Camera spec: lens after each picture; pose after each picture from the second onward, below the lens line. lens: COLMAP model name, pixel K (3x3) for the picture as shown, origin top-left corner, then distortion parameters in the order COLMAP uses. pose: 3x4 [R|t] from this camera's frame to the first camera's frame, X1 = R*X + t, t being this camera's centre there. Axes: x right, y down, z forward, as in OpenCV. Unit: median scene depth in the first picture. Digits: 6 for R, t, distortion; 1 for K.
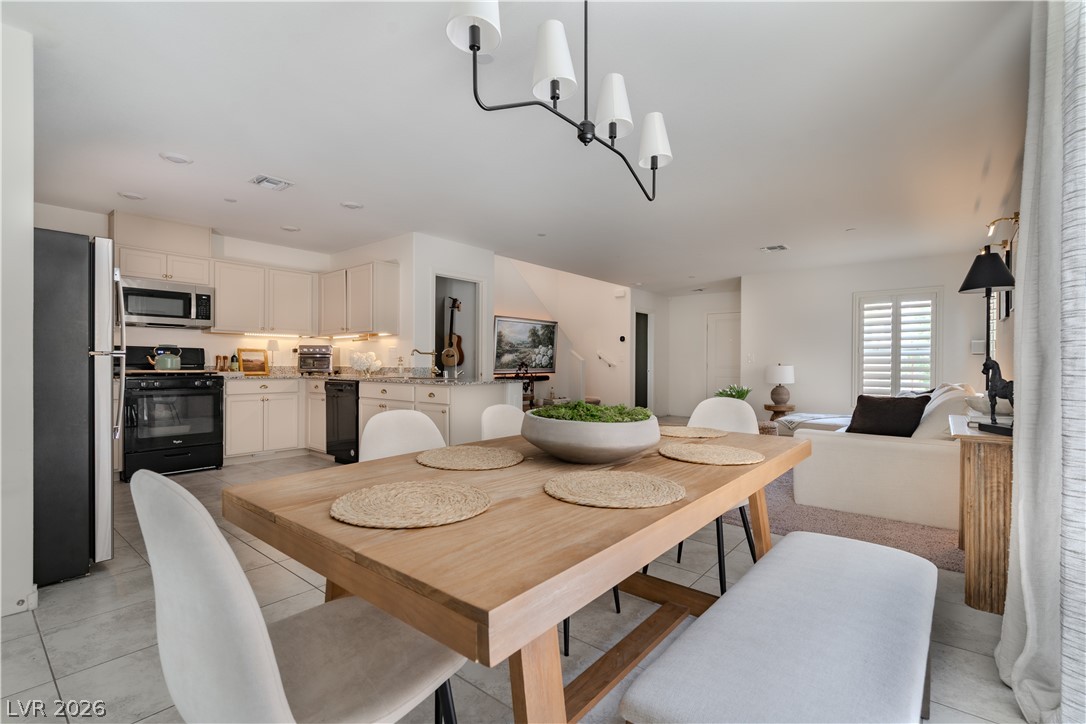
lens RADIAL K [[490.8, 0, 535.4], [0, 490.8, 366.9], [0, 0, 1]] dist [-0.004553, 0.001269]
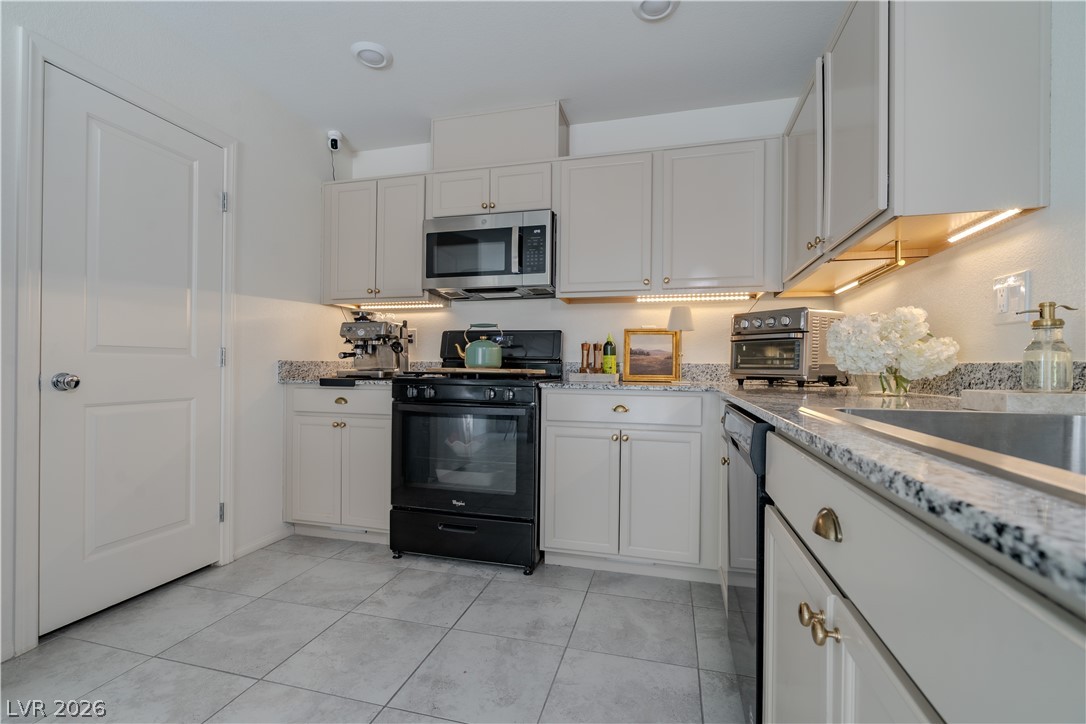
lens RADIAL K [[490.8, 0, 535.9], [0, 490.8, 368.8], [0, 0, 1]] dist [-0.004553, 0.001269]
pose [[0.419205, 0.003597, -0.907884, -0.172846], [-0.012345, 0.999922, -0.001739, 0.006023], [0.907808, 0.011937, 0.419217, 0.685080]]
